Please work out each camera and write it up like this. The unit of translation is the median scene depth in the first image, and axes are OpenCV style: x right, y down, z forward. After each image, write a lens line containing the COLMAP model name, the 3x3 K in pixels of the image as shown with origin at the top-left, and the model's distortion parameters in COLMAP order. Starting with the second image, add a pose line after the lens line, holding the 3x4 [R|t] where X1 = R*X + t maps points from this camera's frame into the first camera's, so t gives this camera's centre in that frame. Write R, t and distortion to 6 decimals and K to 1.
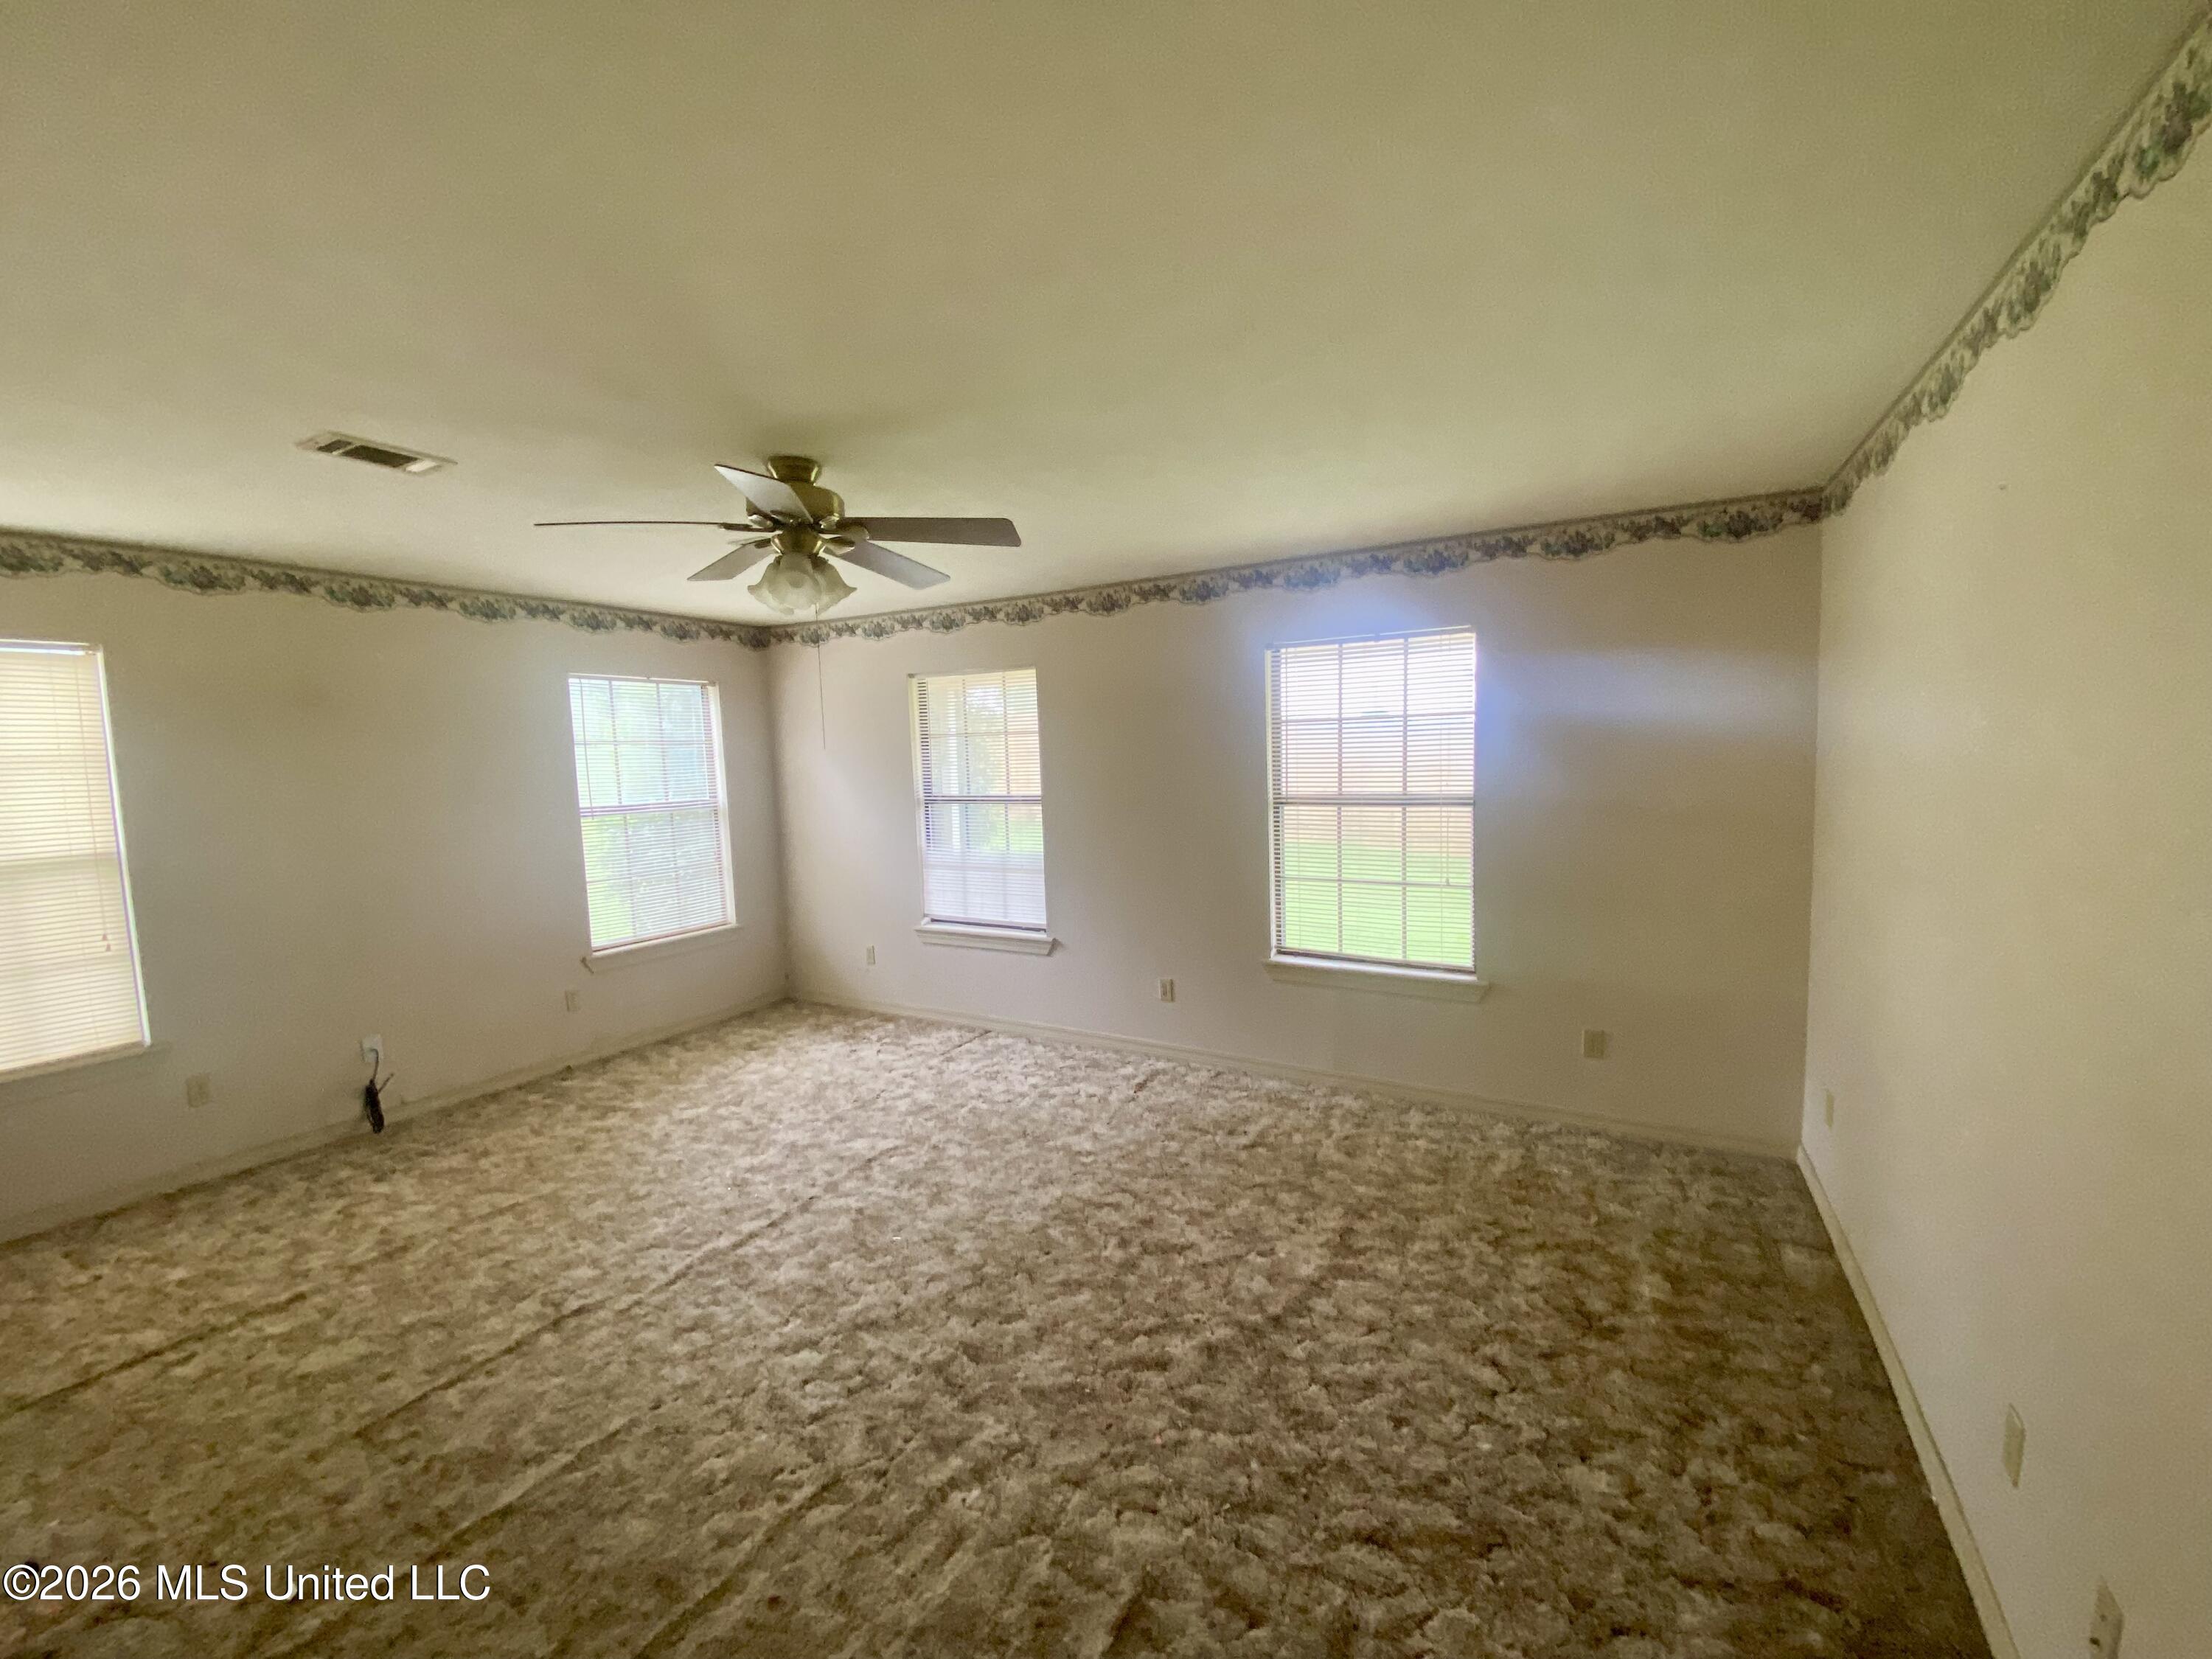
lens RADIAL K [[892.2, 0, 1100.7], [0, 892.2, 826.1], [0, 0, 1]] dist [0.008358, -0.013803]
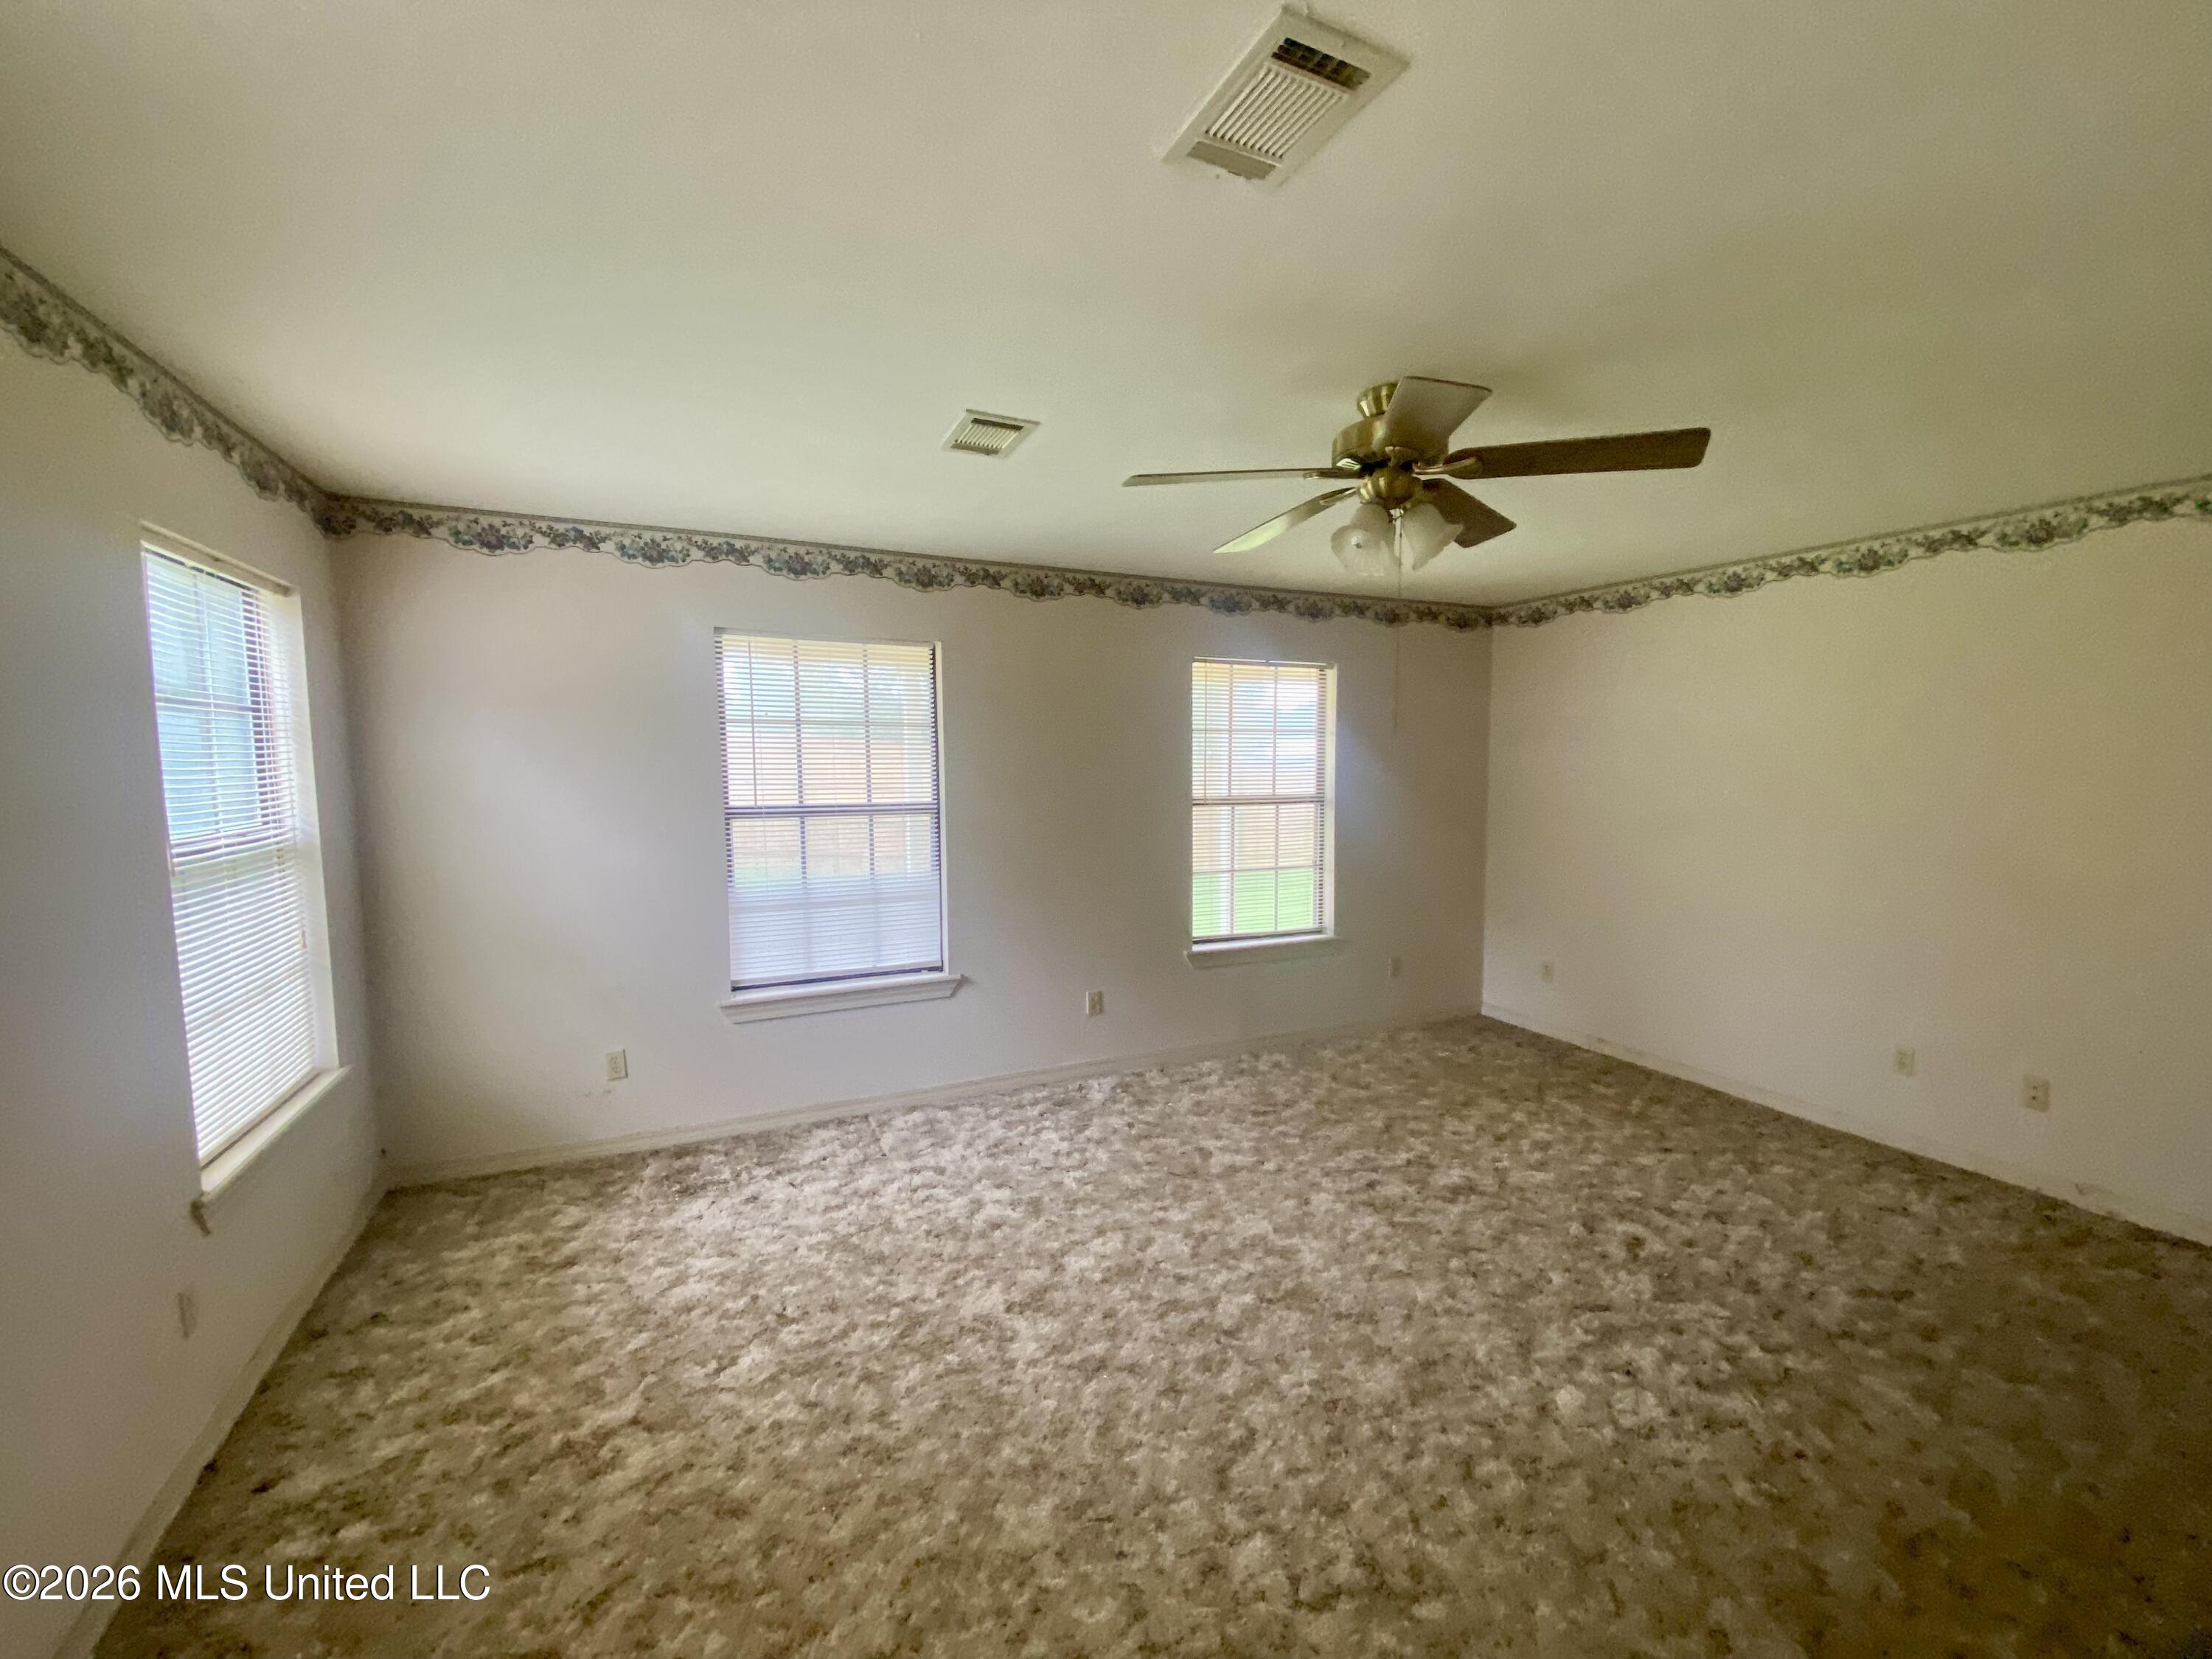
lens RADIAL K [[892.2, 0, 1121.1], [0, 892.2, 824.1], [0, 0, 1]] dist [0.008358, -0.013803]
pose [[0.587210, -0.039017, 0.808493, -0.743758], [0.047967, 0.998760, 0.013361, -0.021134], [-0.808012, 0.030936, 0.588353, 0.450535]]
